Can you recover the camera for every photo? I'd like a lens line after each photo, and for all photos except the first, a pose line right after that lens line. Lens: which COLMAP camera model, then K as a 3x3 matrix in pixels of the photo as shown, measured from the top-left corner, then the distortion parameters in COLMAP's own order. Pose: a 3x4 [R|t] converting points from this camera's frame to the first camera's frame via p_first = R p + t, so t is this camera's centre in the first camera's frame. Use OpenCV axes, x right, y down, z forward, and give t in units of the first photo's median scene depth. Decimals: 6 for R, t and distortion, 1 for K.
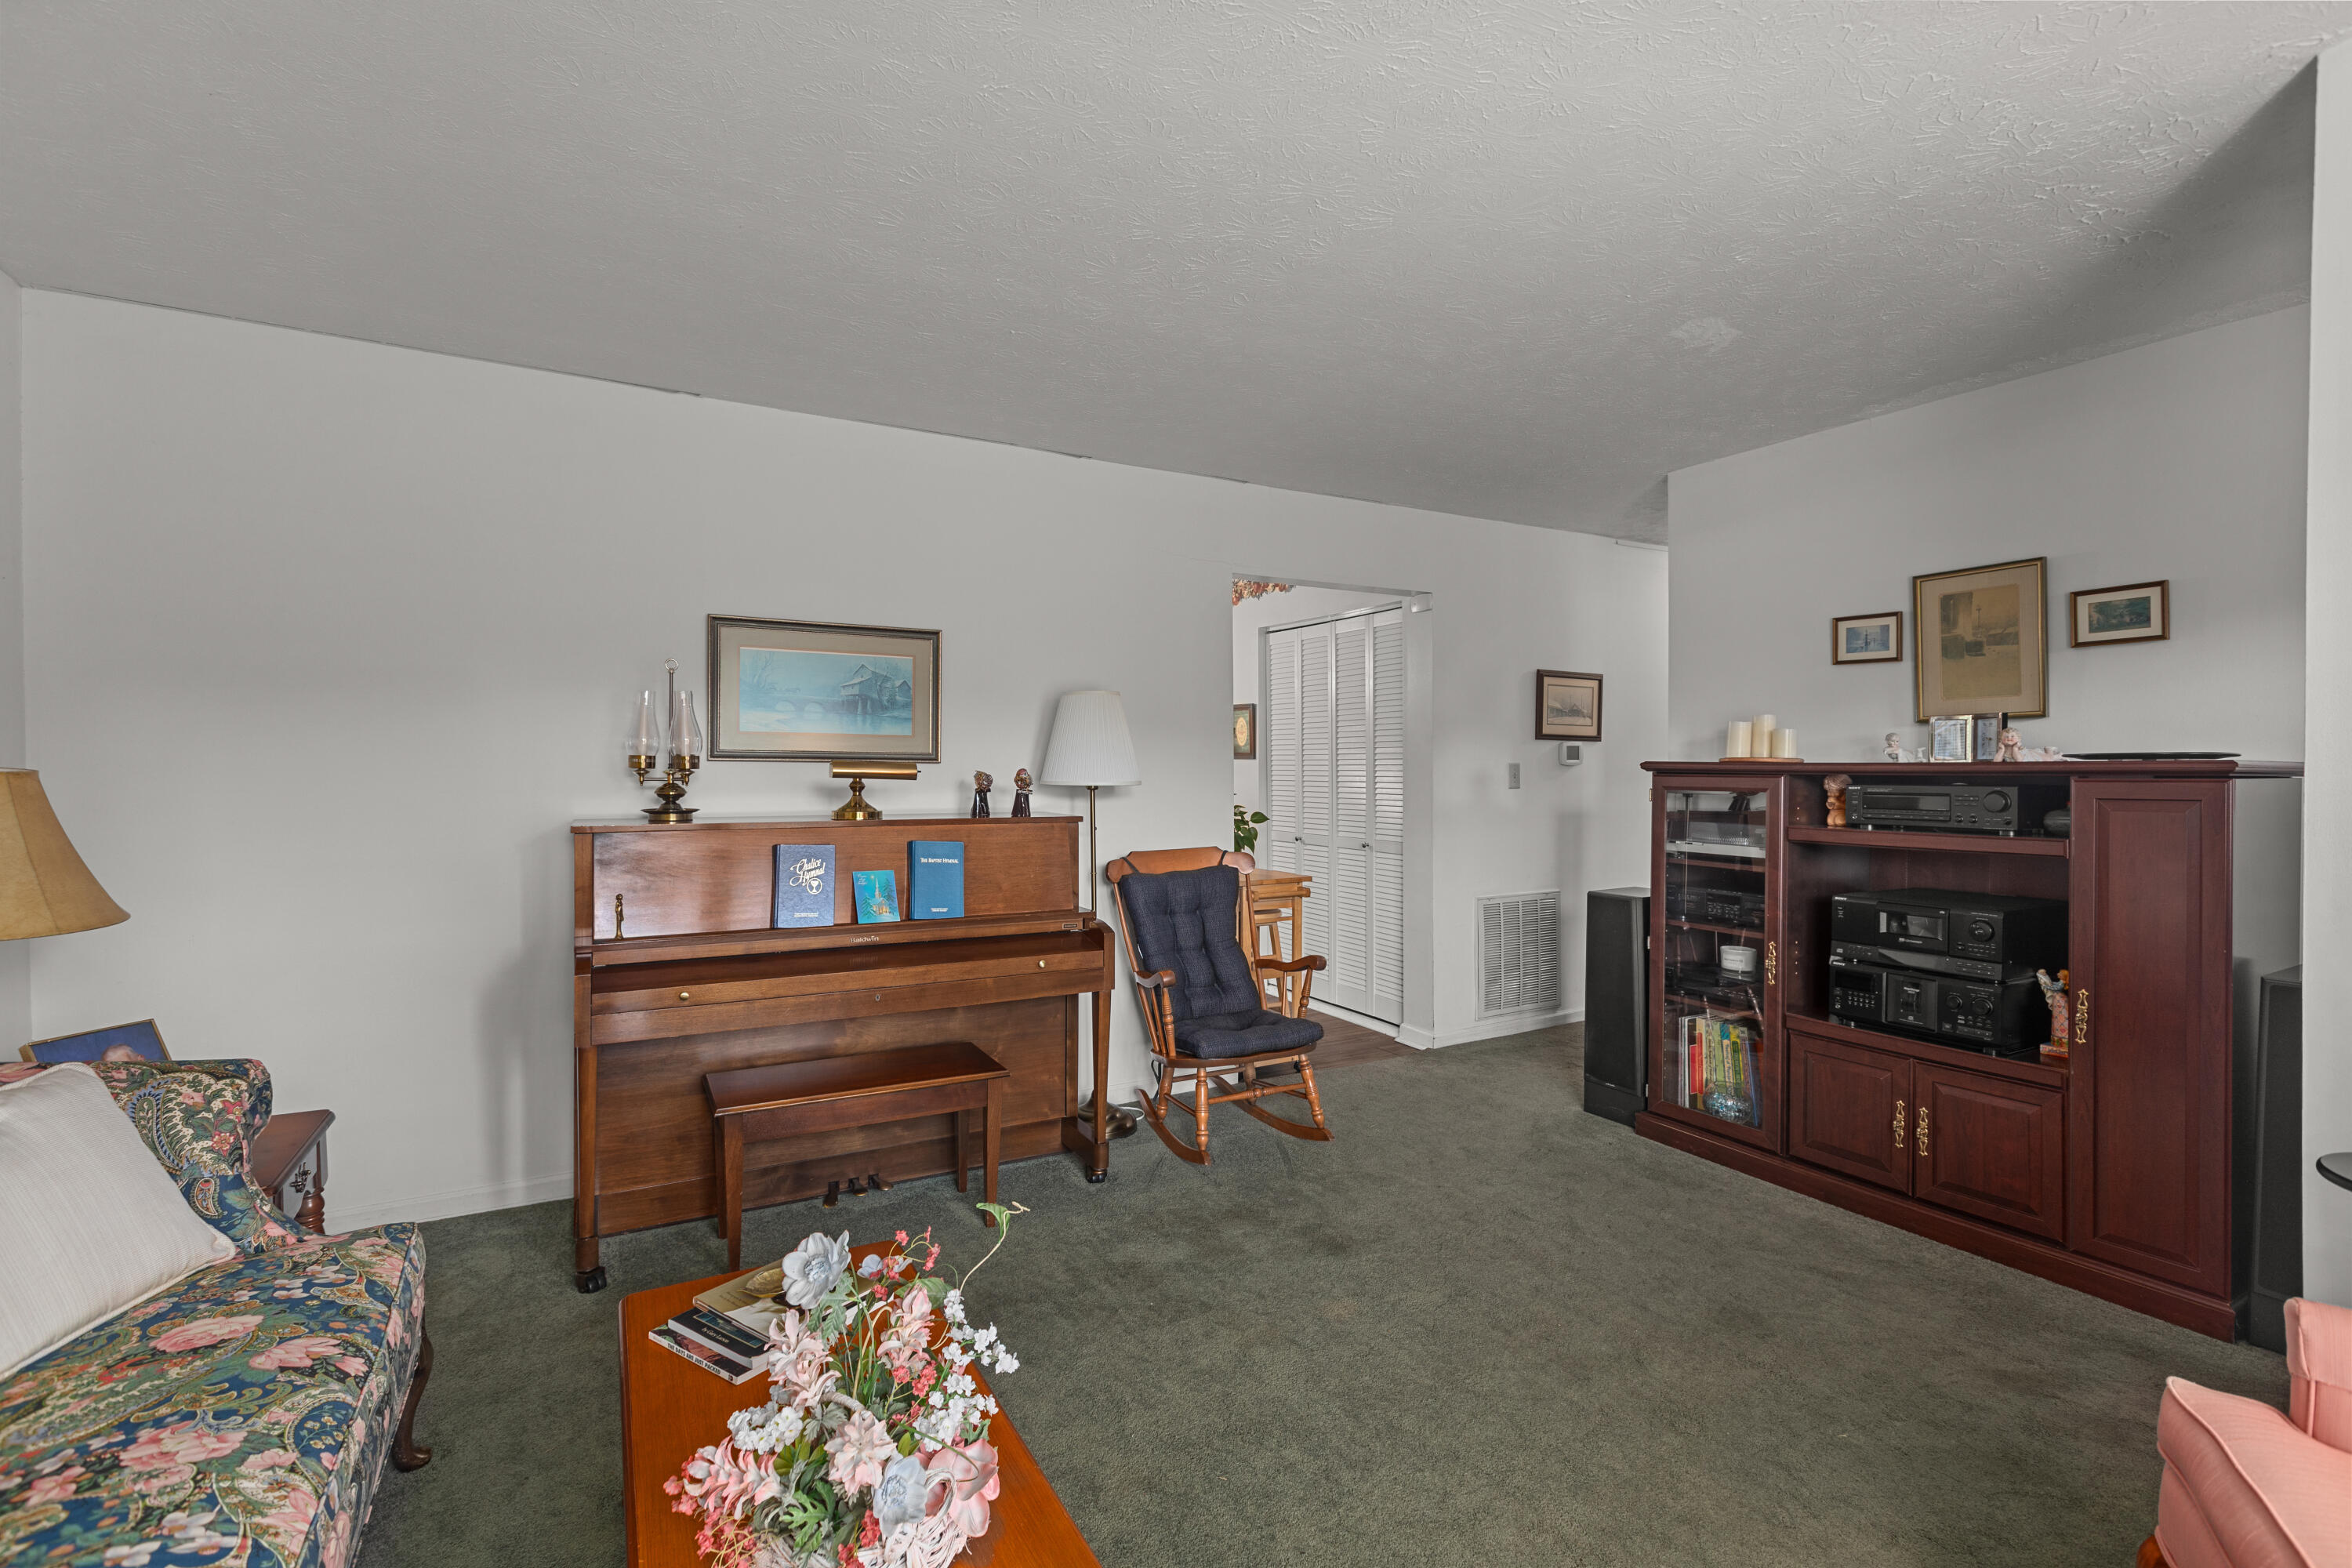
lens RADIAL K [[1061.4, 0, 1176.0], [0, 1061.4, 784.0], [0, 0, 1]] dist [-0.000342, -0.000076]
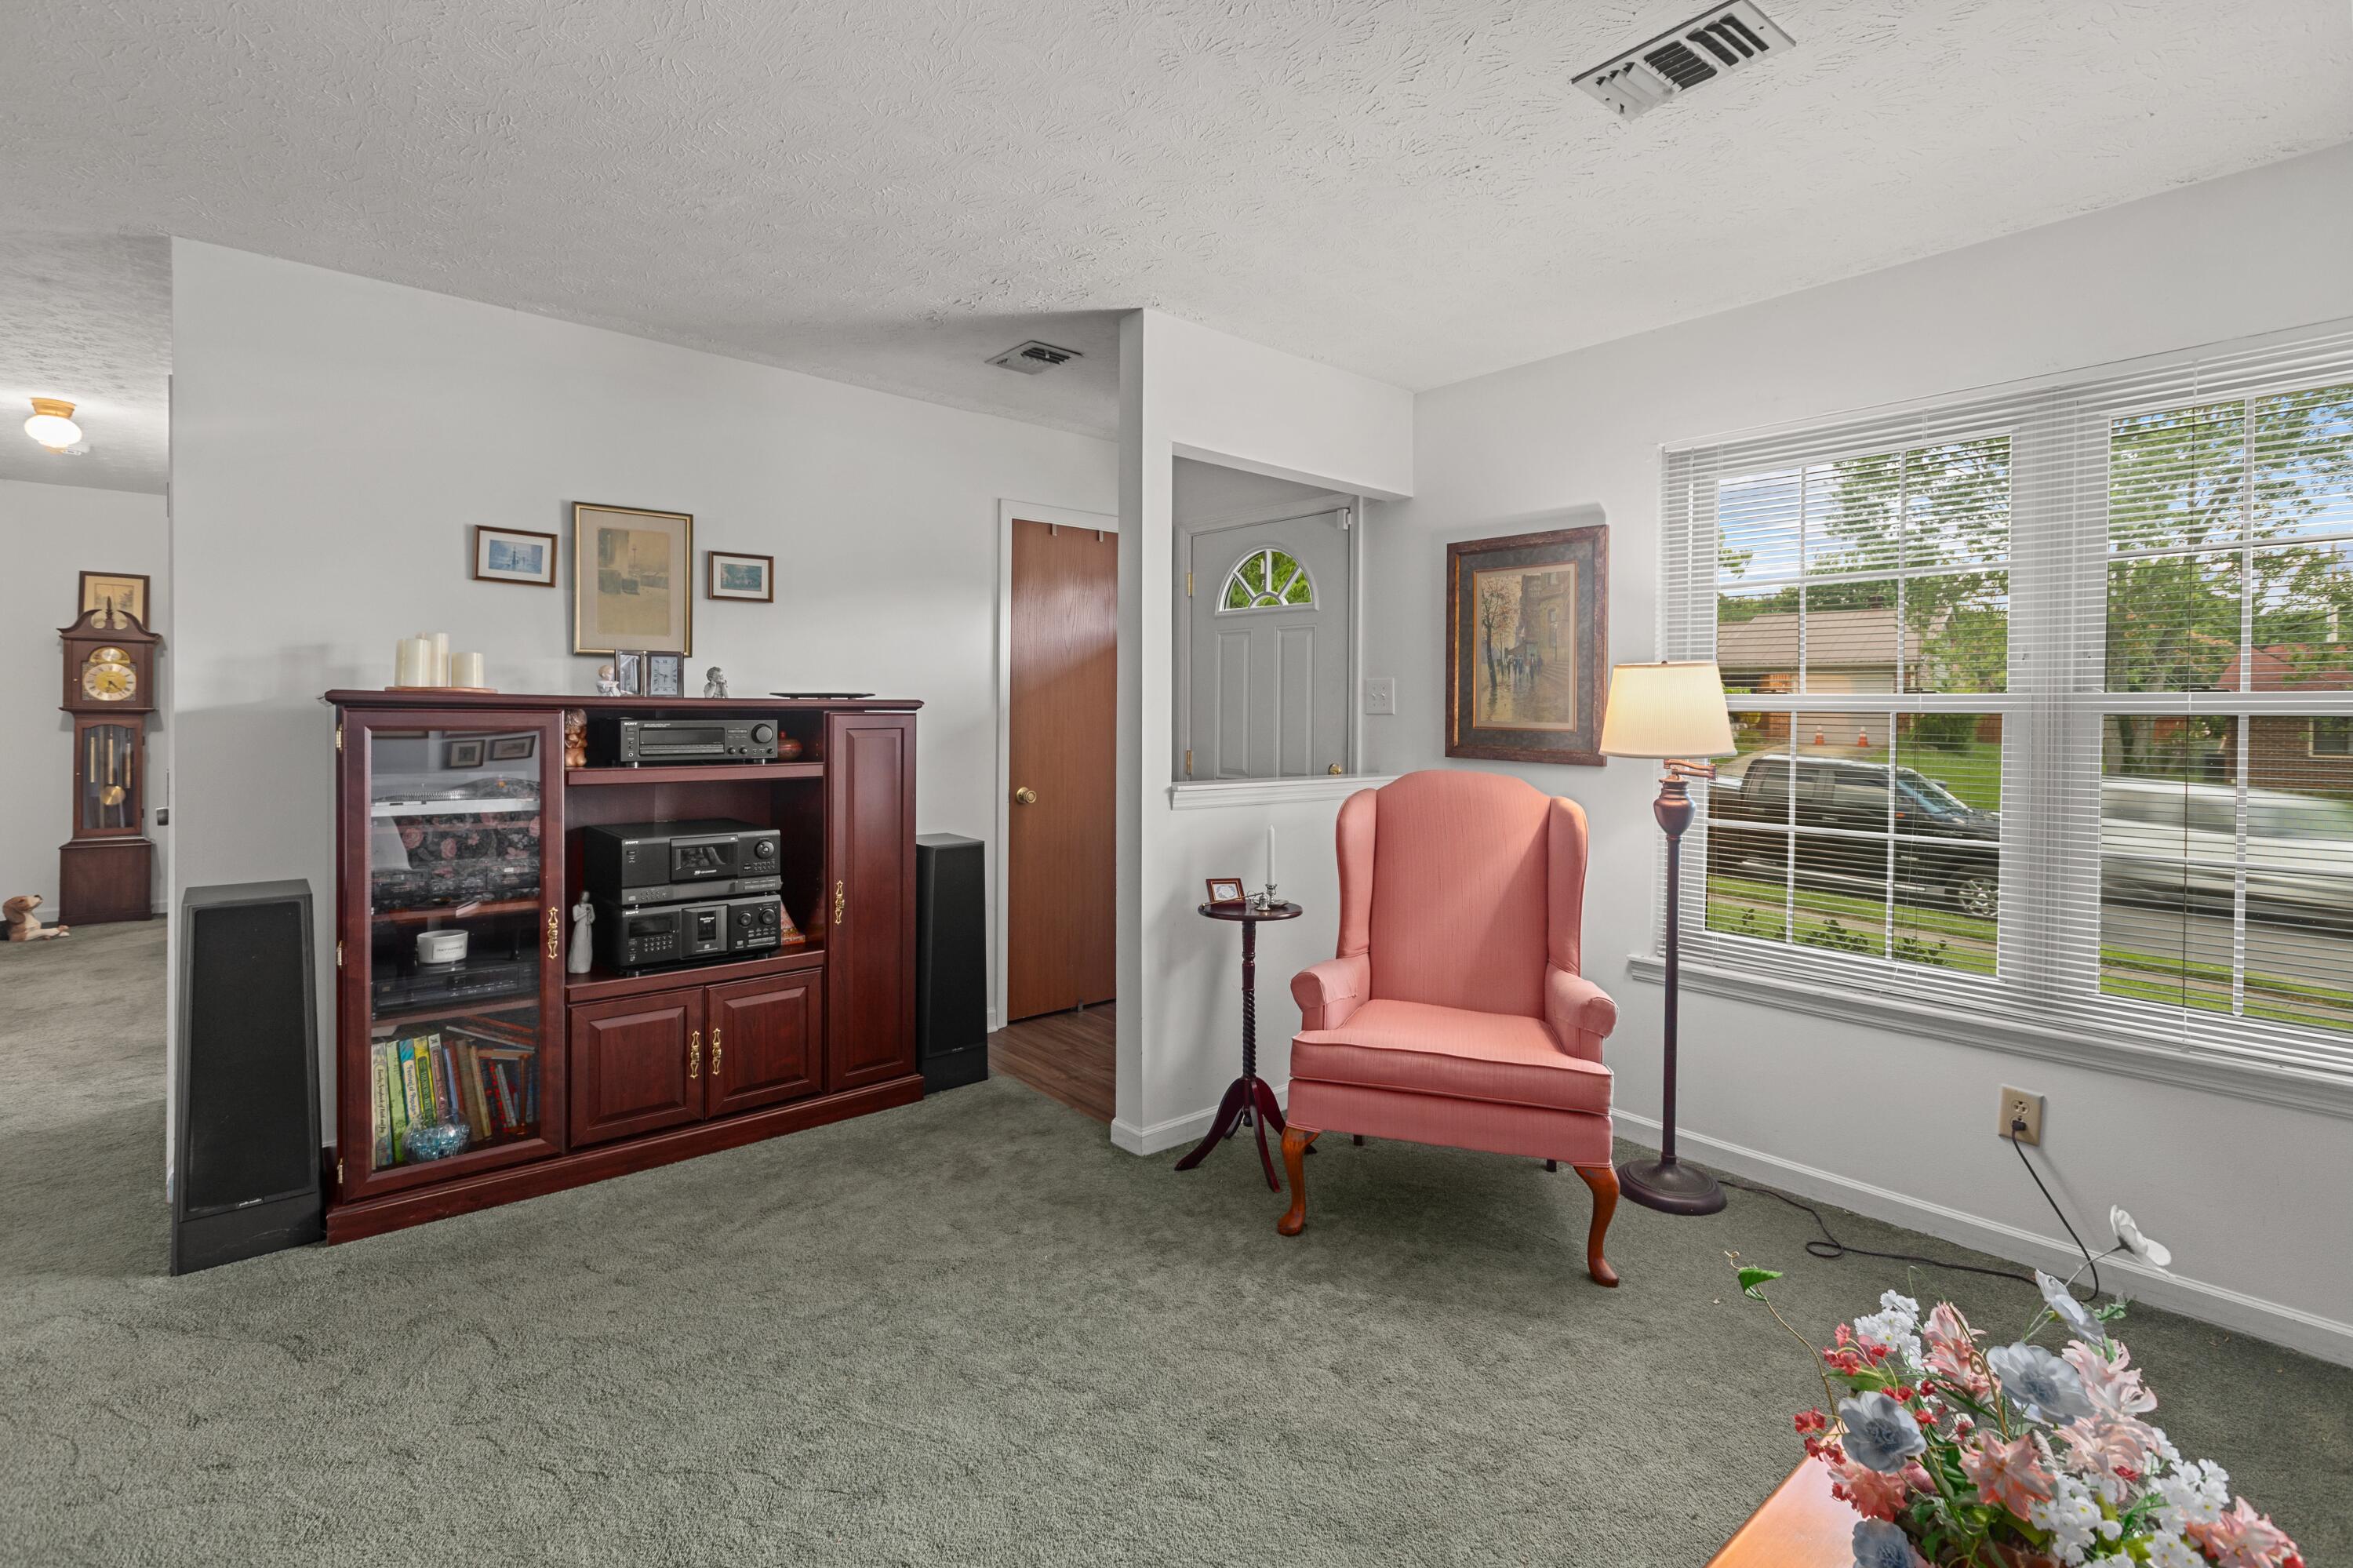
lens RADIAL K [[1094.0, 0, 1141.1], [0, 1094.0, 726.3], [0, 0, 1]] dist [0.002336, 0.000403]
pose [[-0.195975, -0.016310, 0.980473, -0.379806], [0.004687, 0.999835, 0.017569, -0.008374], [-0.980598, 0.008038, -0.195867, 0.709106]]
